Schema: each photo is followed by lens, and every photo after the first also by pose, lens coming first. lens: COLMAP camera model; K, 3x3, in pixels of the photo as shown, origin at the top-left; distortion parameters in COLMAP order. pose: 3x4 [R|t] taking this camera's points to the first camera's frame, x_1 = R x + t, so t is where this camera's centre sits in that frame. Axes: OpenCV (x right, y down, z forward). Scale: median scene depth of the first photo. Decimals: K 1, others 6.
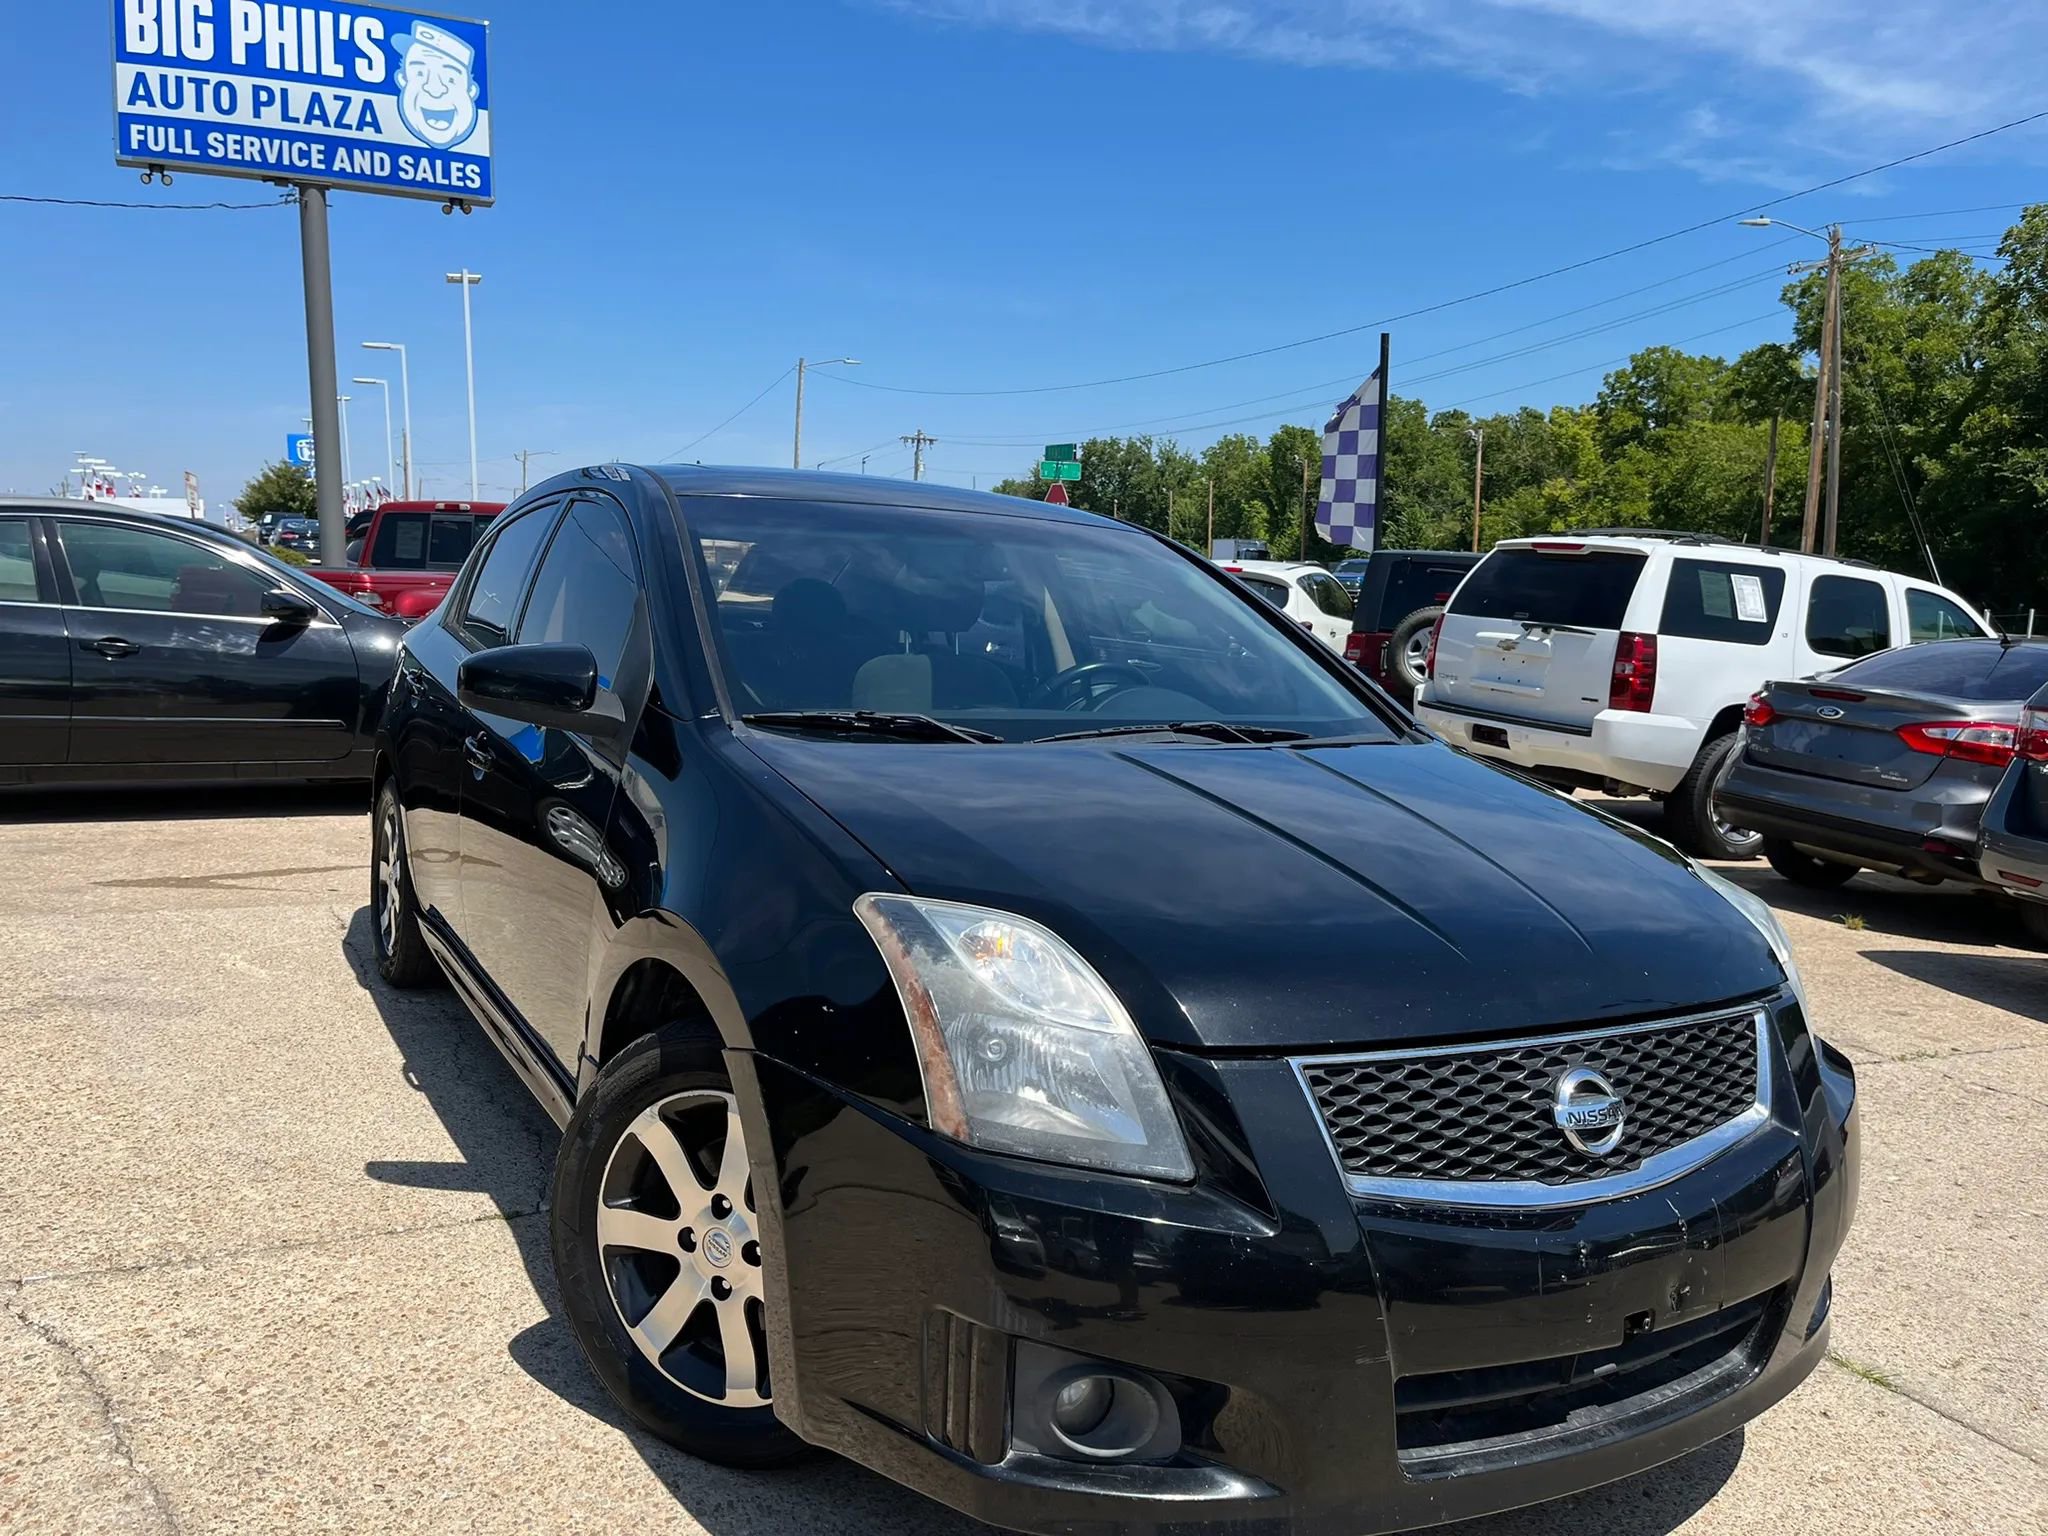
lens RADIAL K [[1548.7, 0, 1028.4], [0, 1548.7, 809.5], [0, 0, 1]] dist [0.081496, -0.112431]
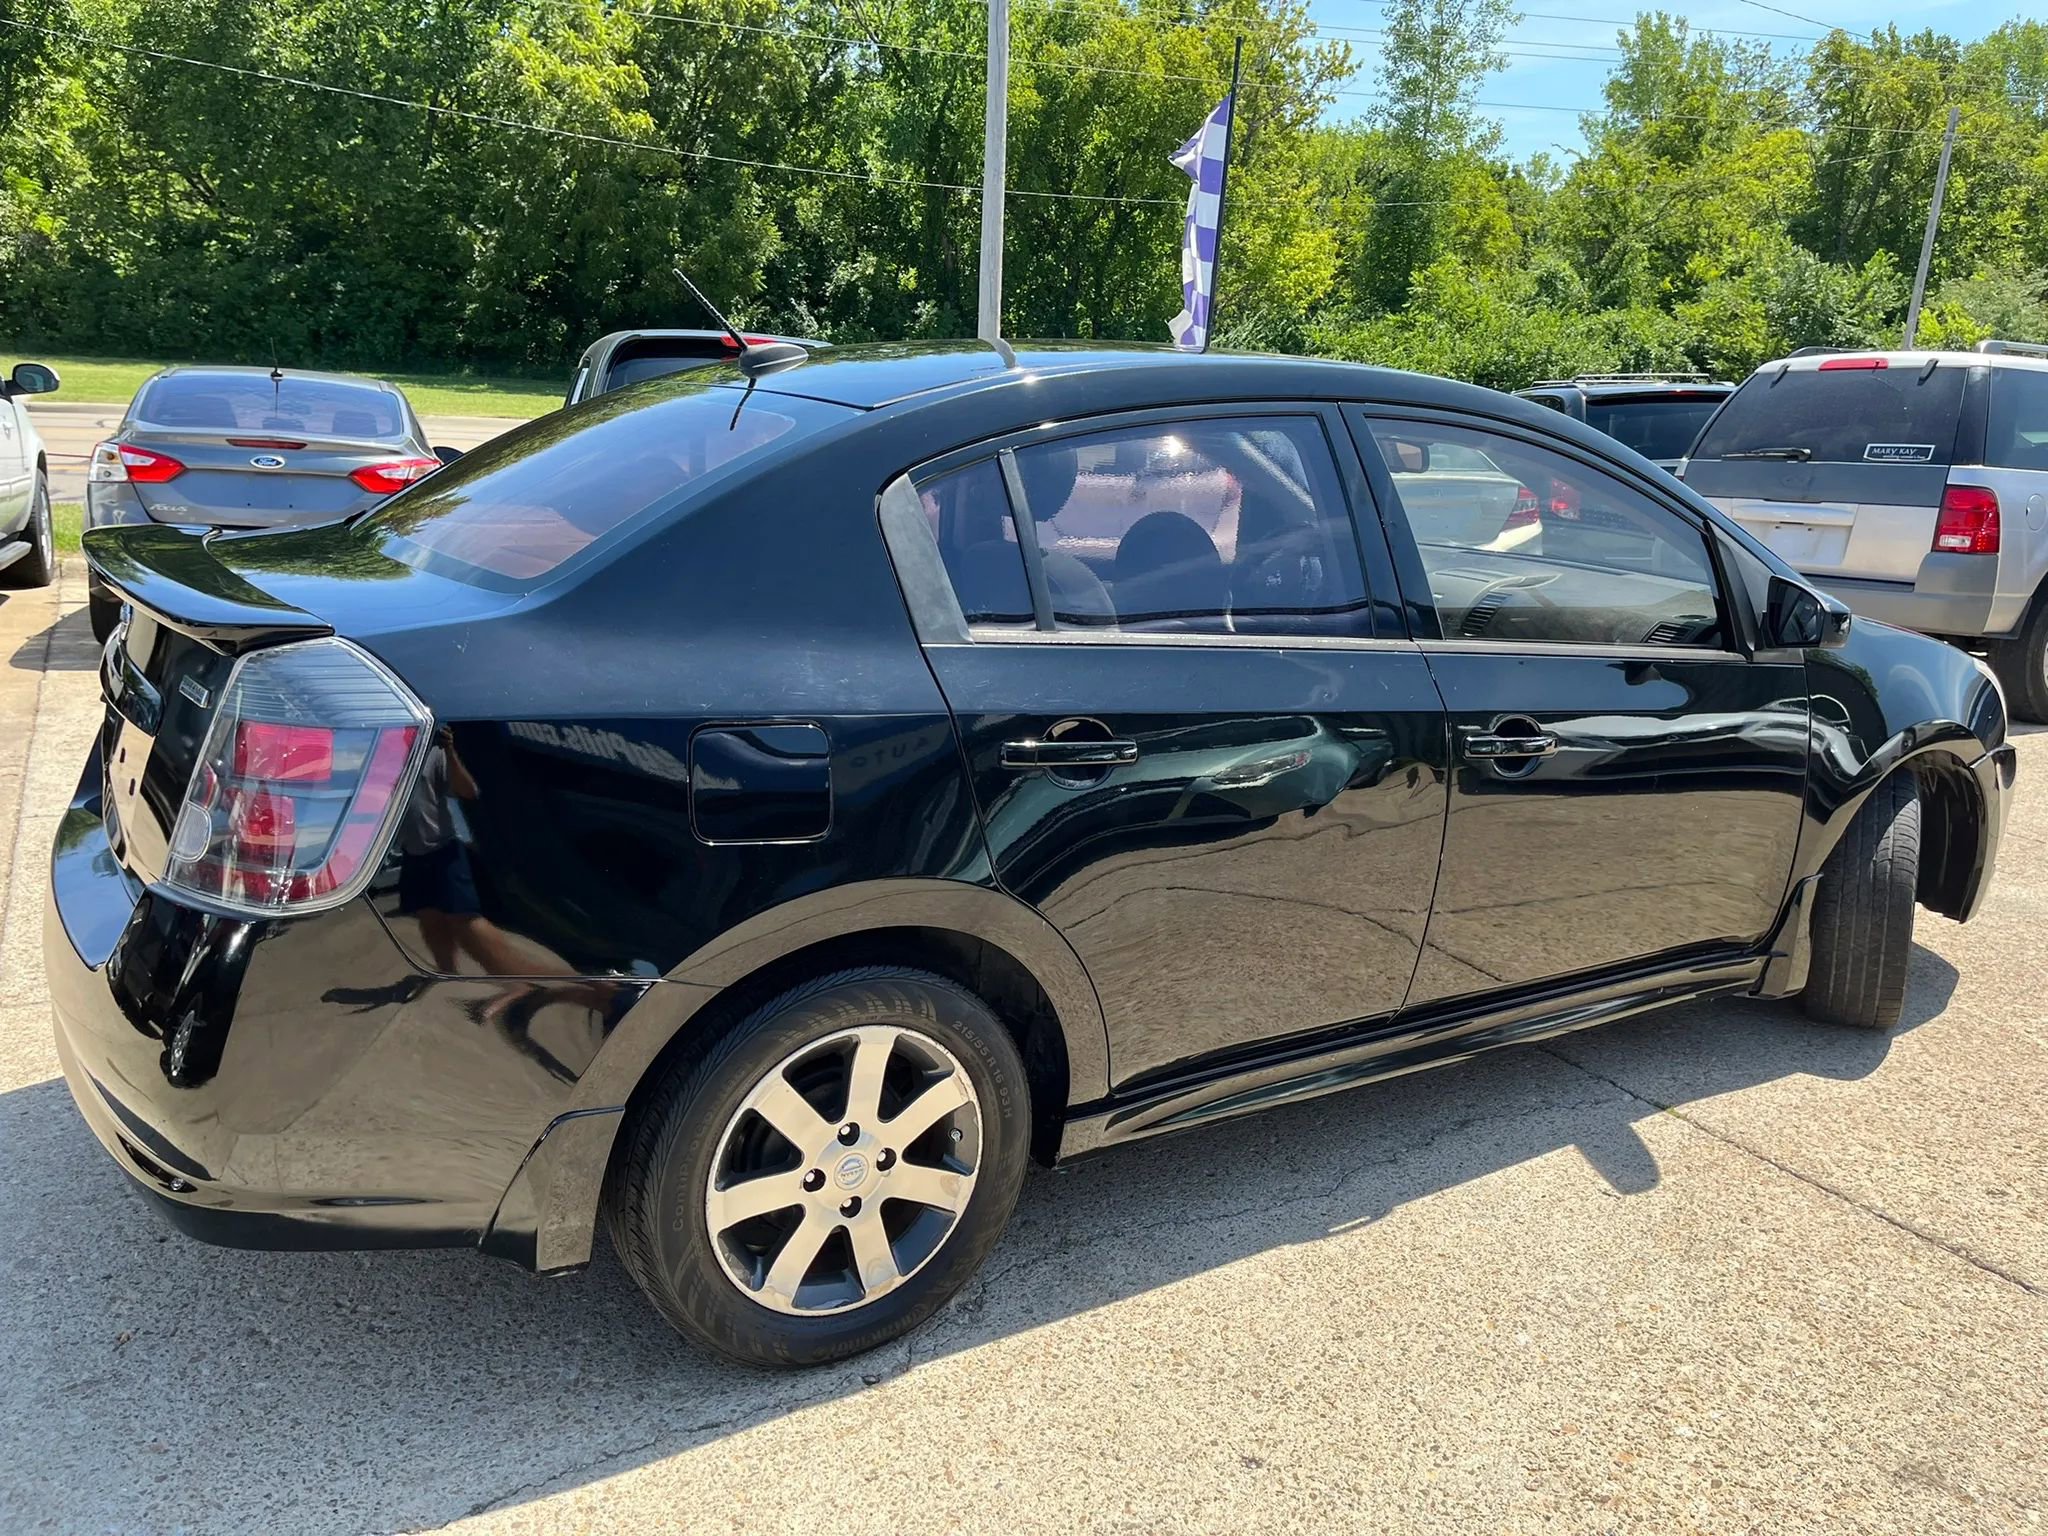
lens RADIAL K [[1548.7, 0, 1032.0], [0, 1548.7, 772.0], [0, 0, 1]] dist [0.081496, -0.112431]
pose [[-0.039067, -0.300861, 0.952867, -0.717323], [0.093459, 0.948315, 0.303256, -0.188115], [-0.994856, 0.100901, -0.008929, 0.793066]]
